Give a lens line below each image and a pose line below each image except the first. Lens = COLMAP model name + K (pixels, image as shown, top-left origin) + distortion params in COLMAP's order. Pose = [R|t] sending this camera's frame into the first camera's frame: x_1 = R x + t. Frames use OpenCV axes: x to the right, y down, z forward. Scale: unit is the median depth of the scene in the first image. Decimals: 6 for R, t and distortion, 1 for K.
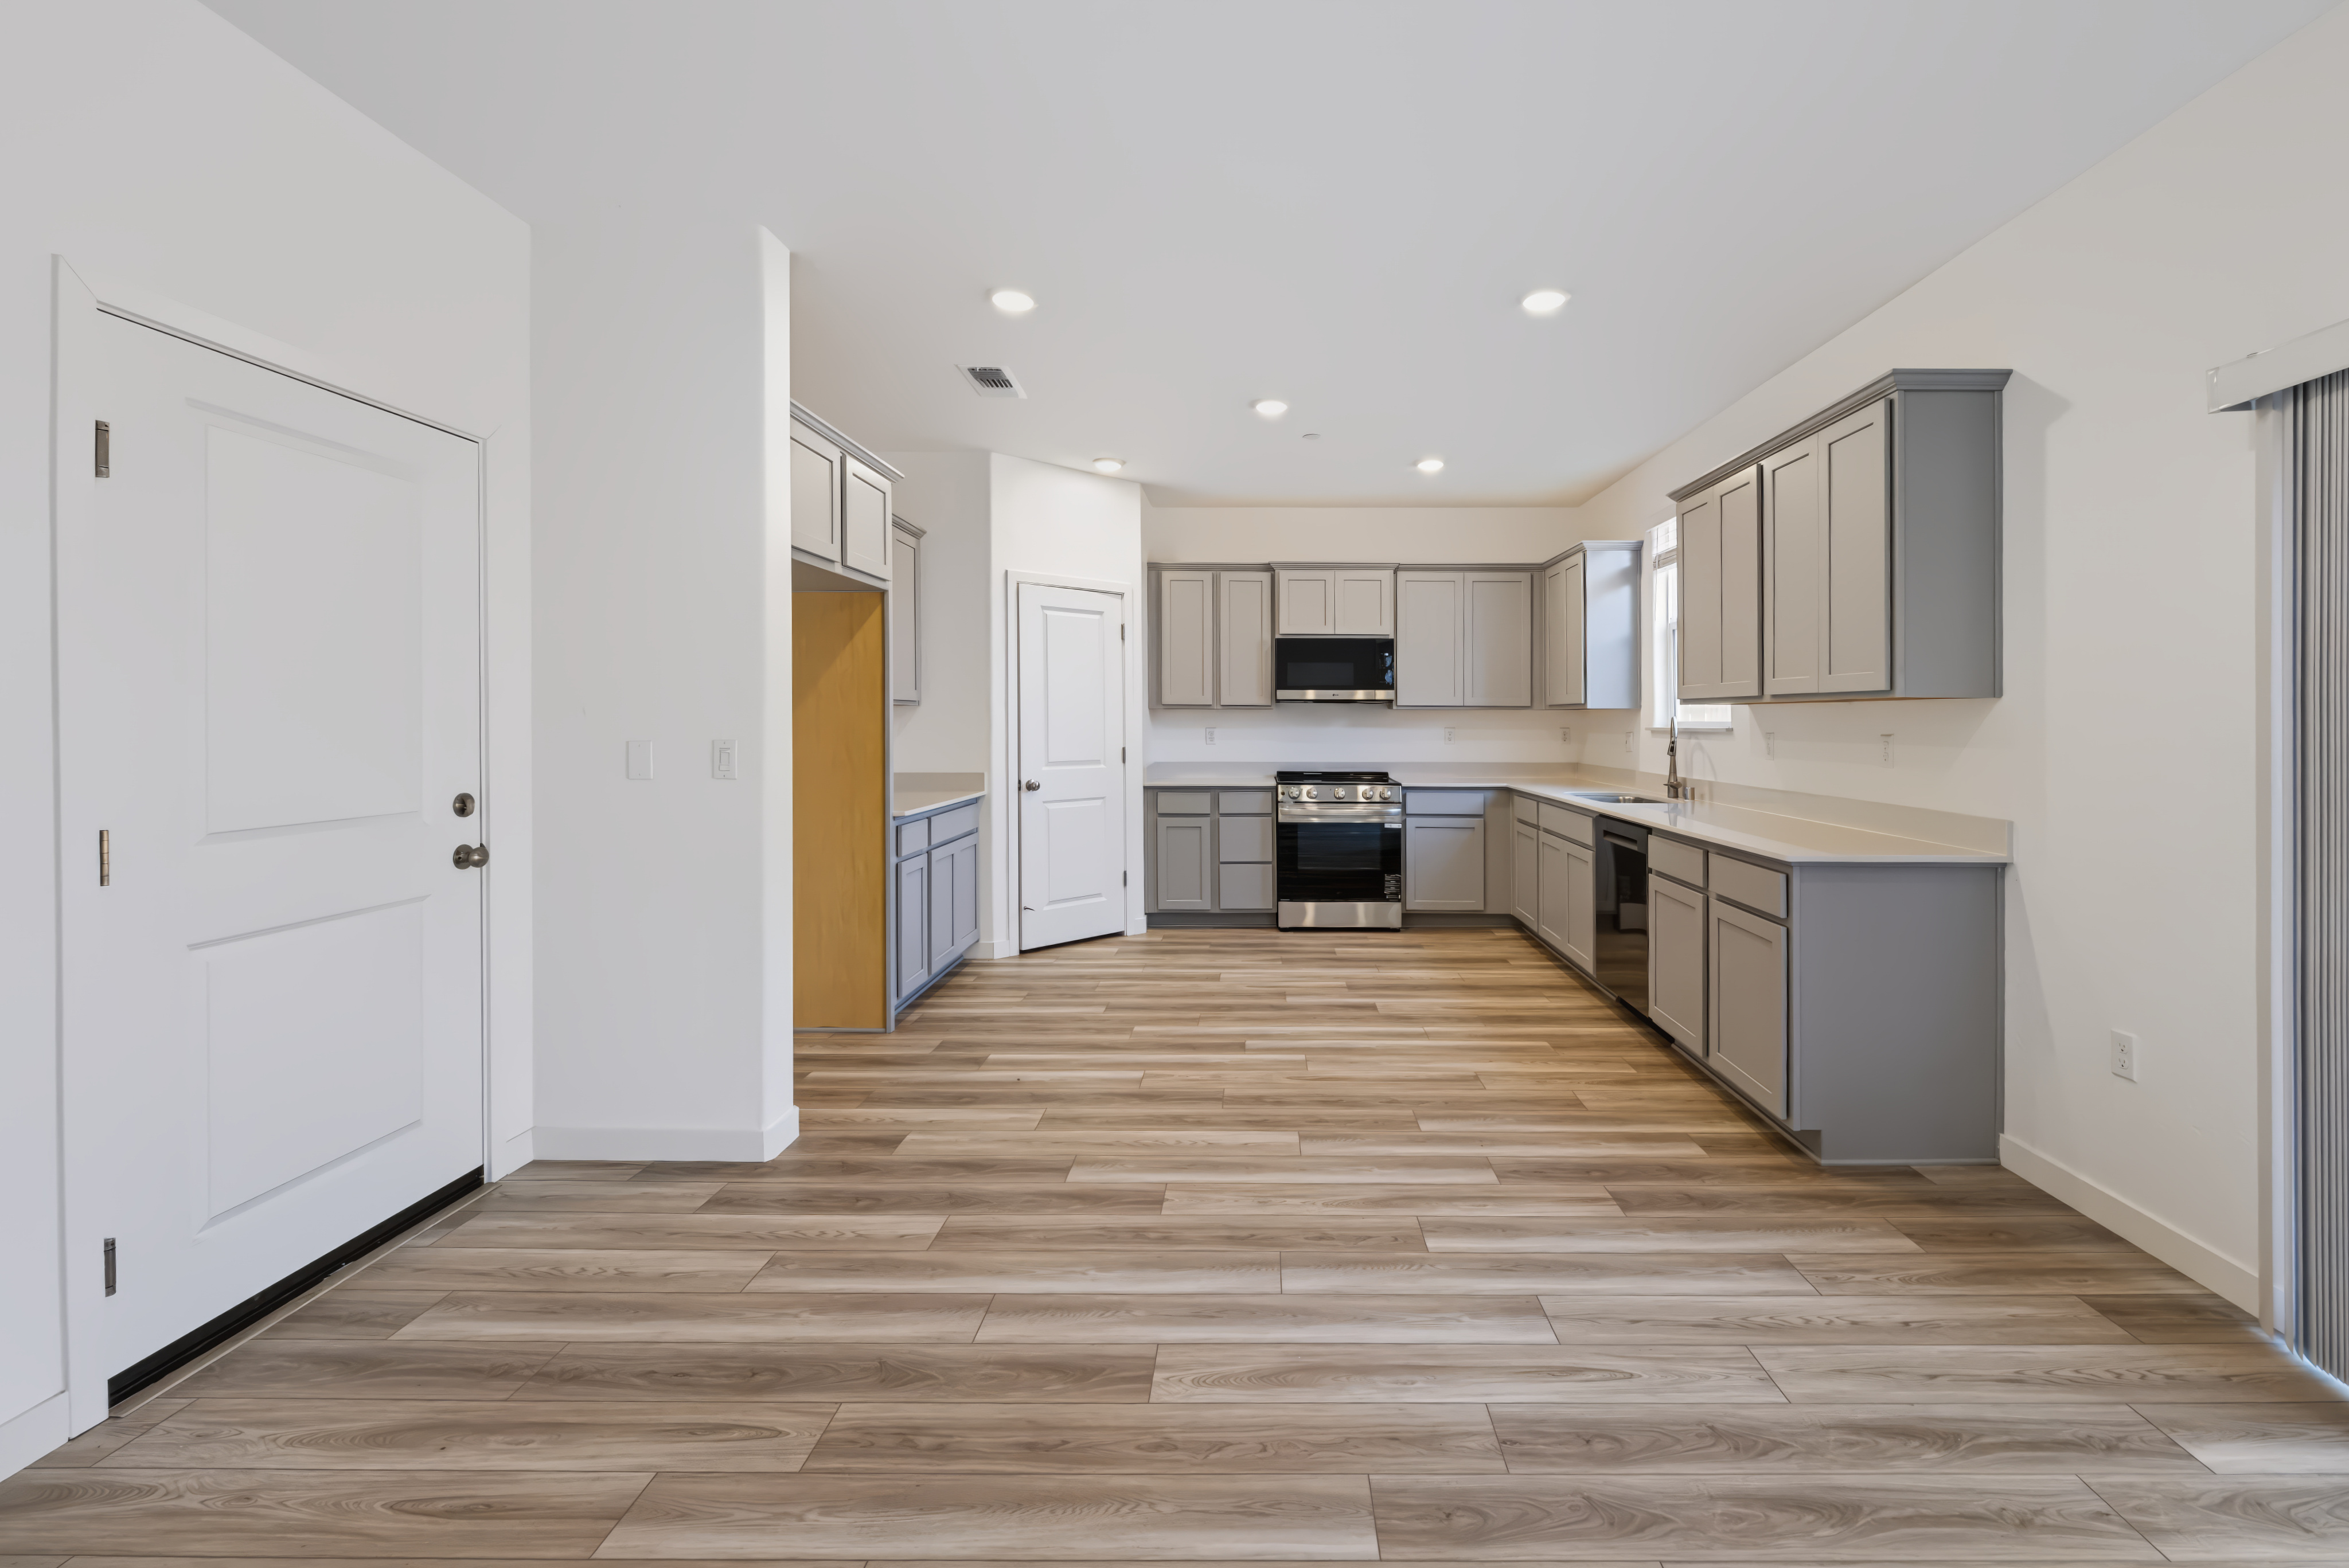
lens RADIAL K [[1008.4, 0, 1243.7], [0, 1008.4, 724.4], [0, 0, 1]] dist [0.002372, -0.001470]
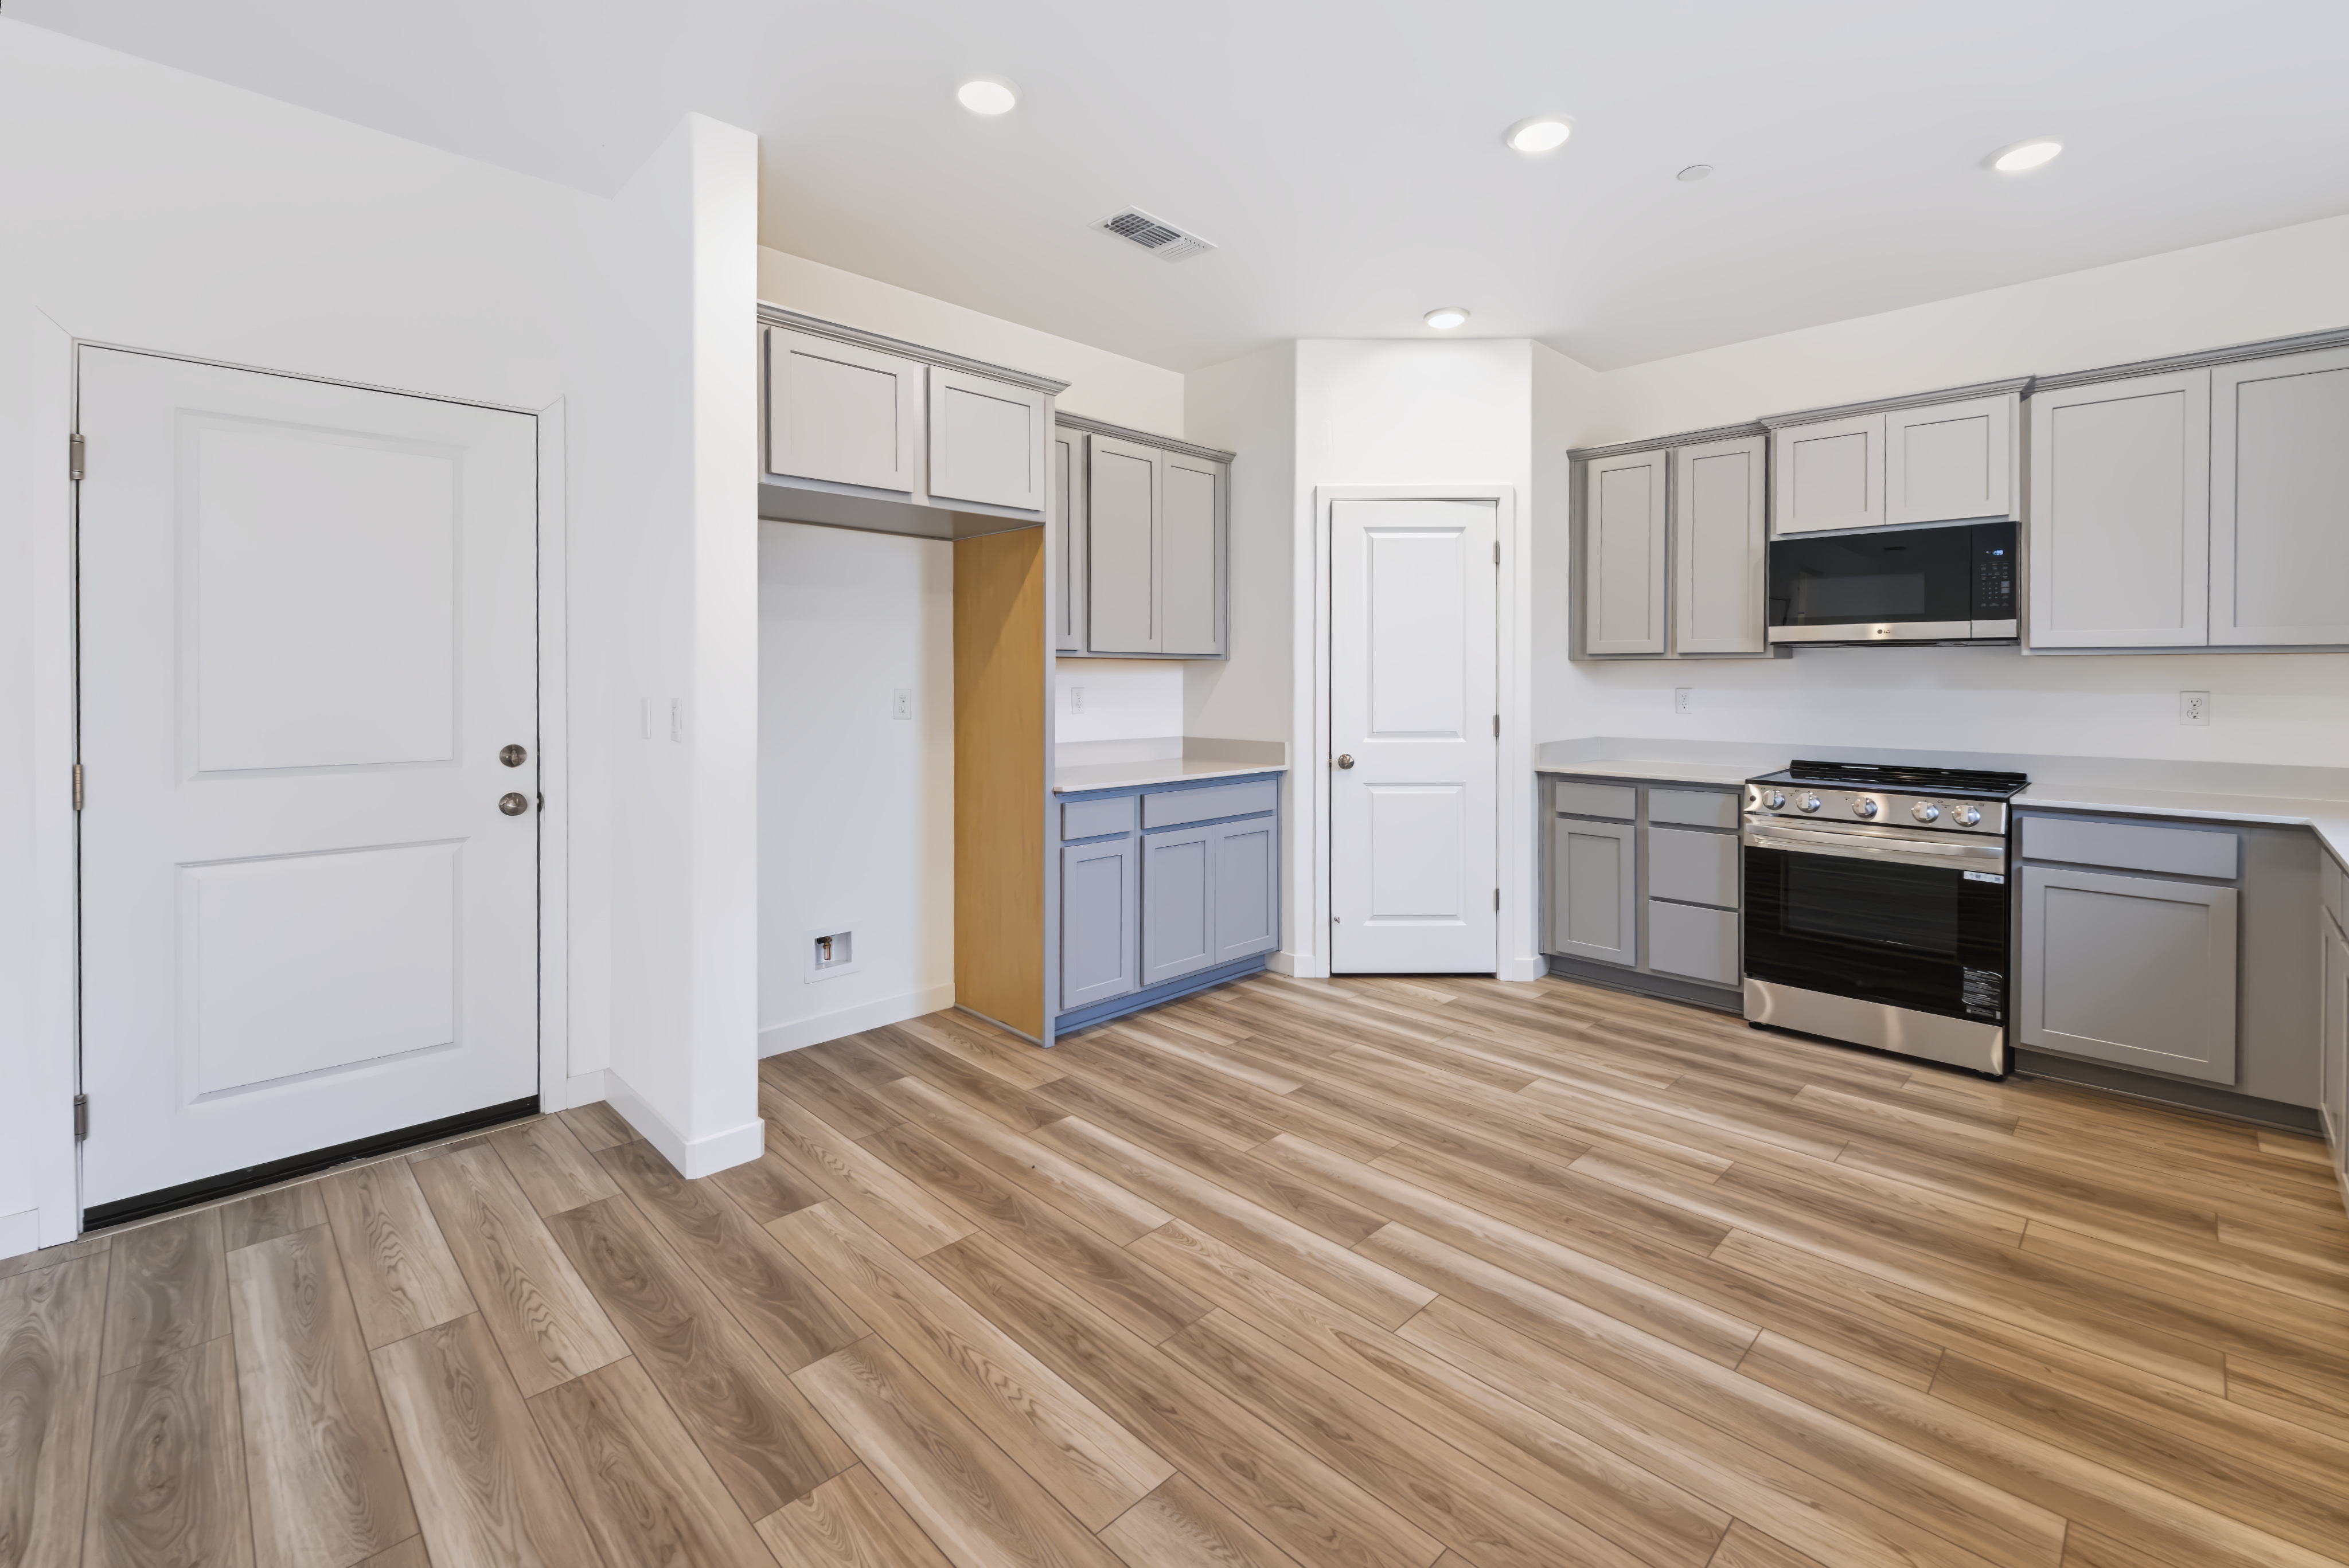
lens RADIAL K [[1008.4, 0, 1176.4], [0, 1008.4, 683.5], [0, 0, 1]] dist [0.002372, -0.001470]
pose [[0.711063, 0.002927, -0.703122, 0.234631], [-0.002069, 0.999996, 0.002070, -0.000411], [0.703125, -0.000017, 0.711066, 0.356418]]
